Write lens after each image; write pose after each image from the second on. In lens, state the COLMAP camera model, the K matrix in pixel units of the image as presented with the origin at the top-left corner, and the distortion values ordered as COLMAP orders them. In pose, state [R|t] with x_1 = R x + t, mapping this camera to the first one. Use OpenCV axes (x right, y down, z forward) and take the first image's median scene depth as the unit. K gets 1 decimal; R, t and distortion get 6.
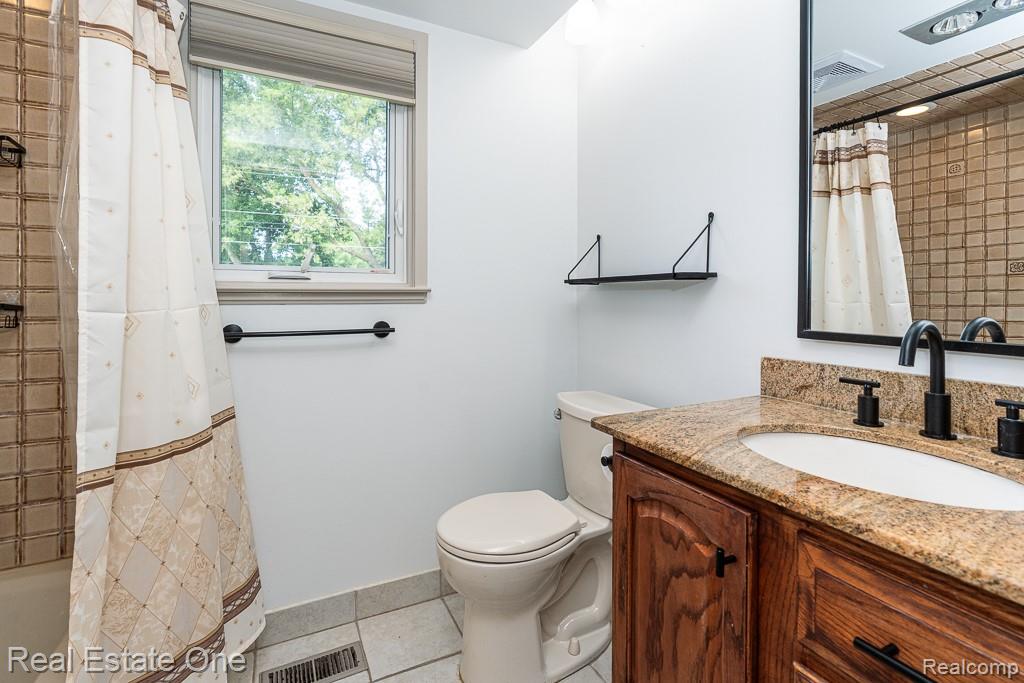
lens RADIAL K [[481.9, 0, 518.2], [0, 481.9, 300.7], [0, 0, 1]] dist [-0.005656, 0.001177]
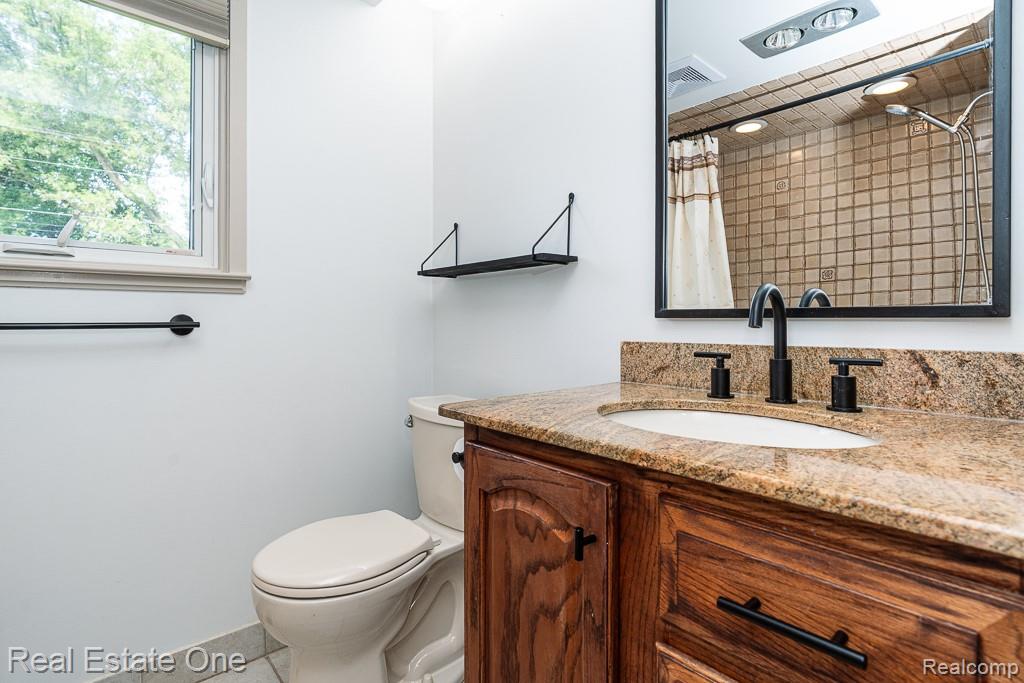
lens RADIAL K [[509.9, 0, 513.0], [0, 509.9, 317.9], [0, 0, 1]] dist [-0.011996, 0.006979]
pose [[0.966579, 0.000783, 0.256367, 0.030733], [0.002613, 0.999913, -0.012906, 0.066560], [-0.256355, 0.013144, 0.966493, 0.060971]]
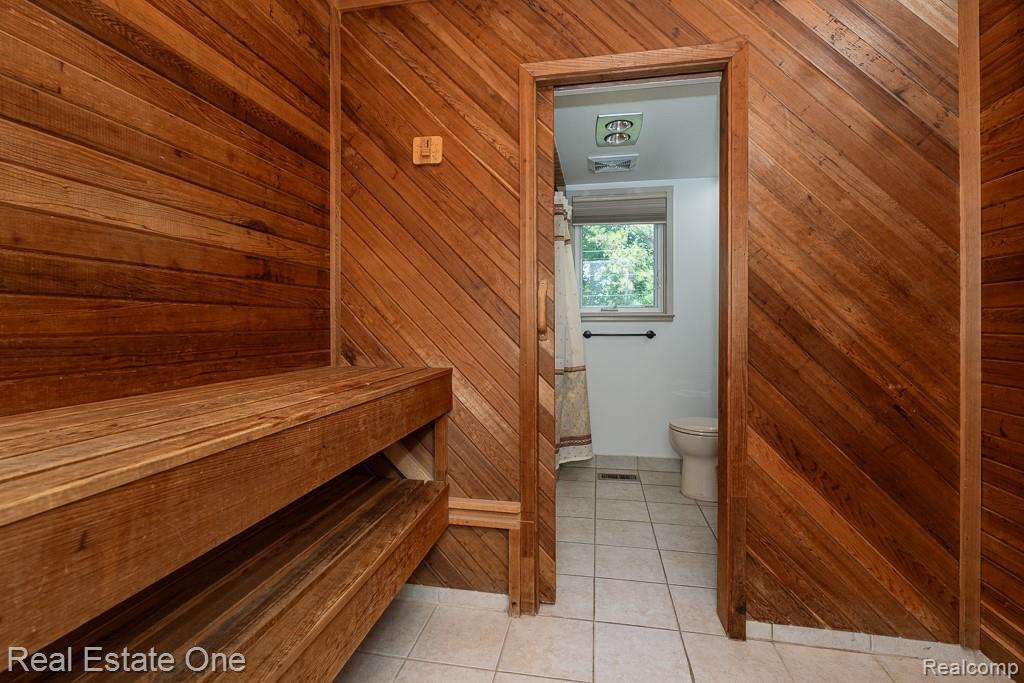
lens RADIAL K [[463.9, 0, 510.7], [0, 463.9, 320.7], [0, 0, 1]] dist [-0.005286, 0.000100]
pose [[0.795262, 0.000479, -0.606266, 0.484814], [-0.003394, 0.999988, -0.003663, 0.011213], [0.606256, 0.004971, 0.795254, -1.021986]]
